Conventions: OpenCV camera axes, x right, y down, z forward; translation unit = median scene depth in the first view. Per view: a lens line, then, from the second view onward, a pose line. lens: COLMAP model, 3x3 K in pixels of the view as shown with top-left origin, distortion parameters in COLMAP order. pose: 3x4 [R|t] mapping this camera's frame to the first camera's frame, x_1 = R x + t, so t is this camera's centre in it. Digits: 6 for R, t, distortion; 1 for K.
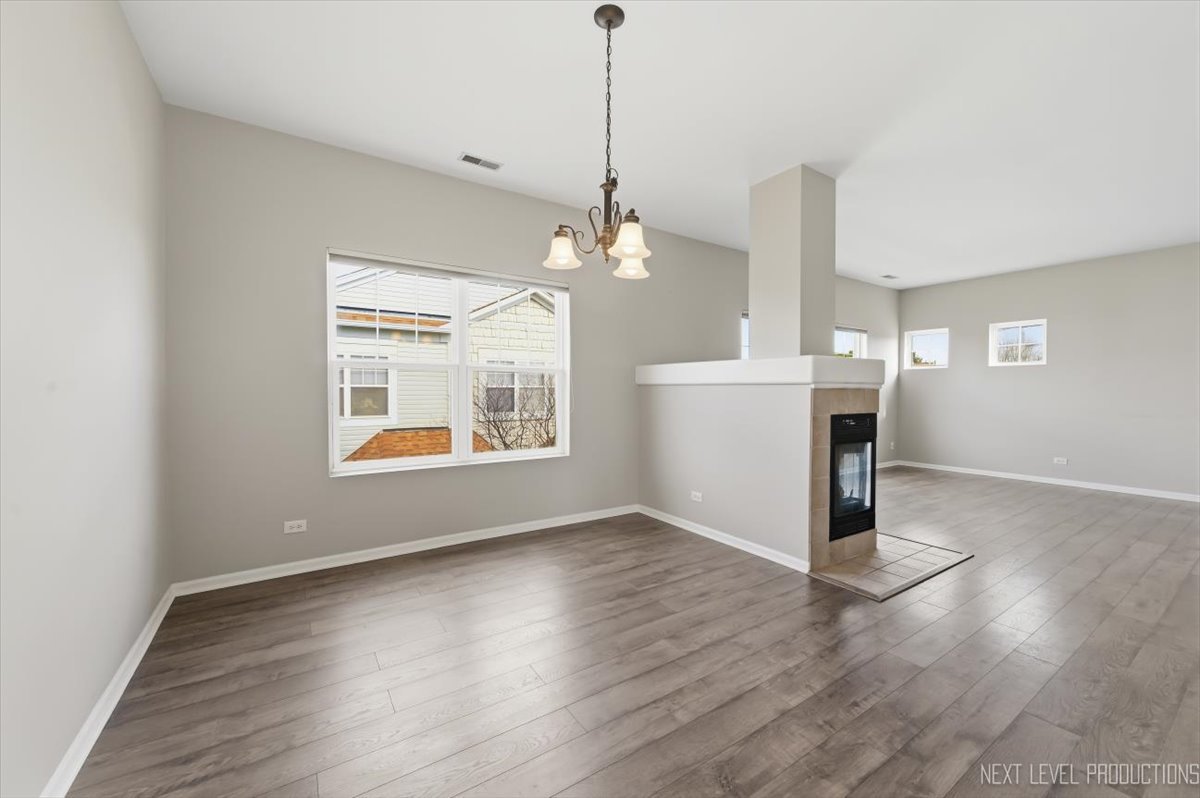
lens RADIAL K [[465.6, 0, 606.3], [0, 465.6, 395.4], [0, 0, 1]] dist [0.008879, -0.001261]
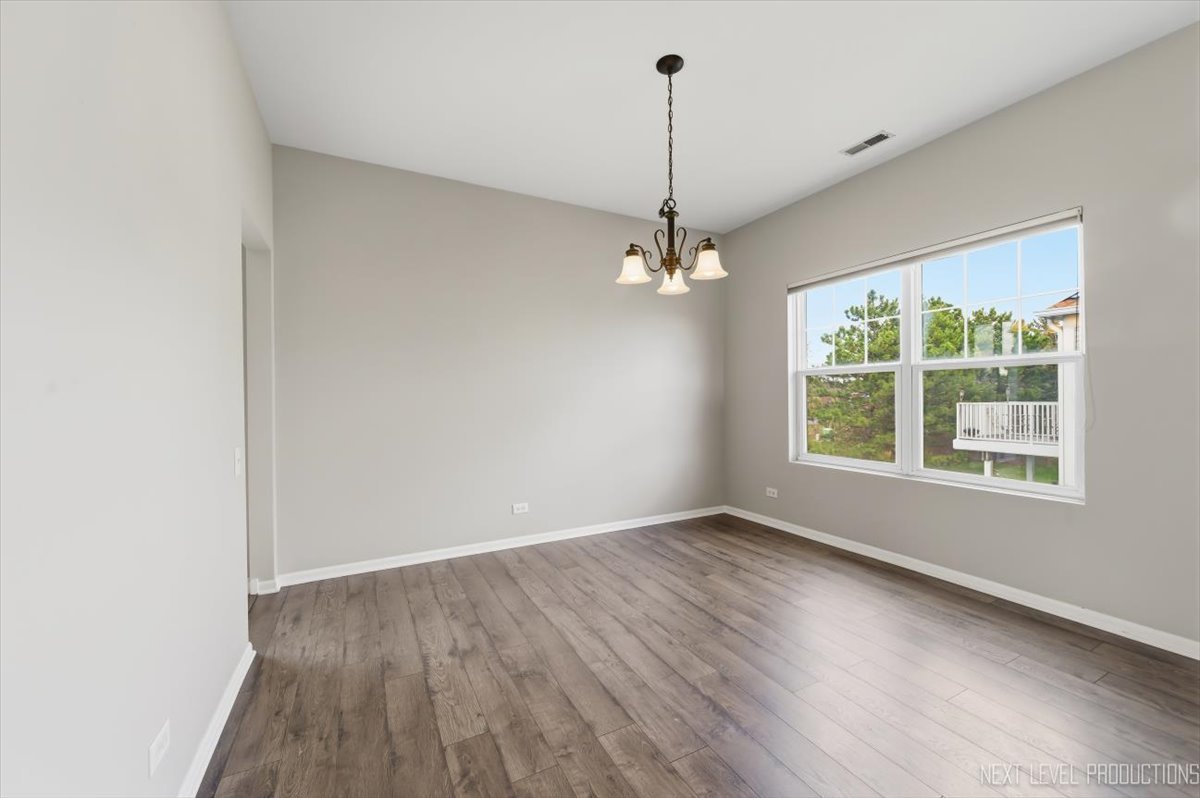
lens RADIAL K [[465.6, 0, 599.9], [0, 465.6, 402.1], [0, 0, 1]] dist [0.008879, -0.001261]
pose [[-0.112602, 0.010534, -0.993584, 0.663122], [-0.001605, 0.999941, 0.010783, -0.002083], [0.993639, 0.002809, -0.112578, 0.562195]]
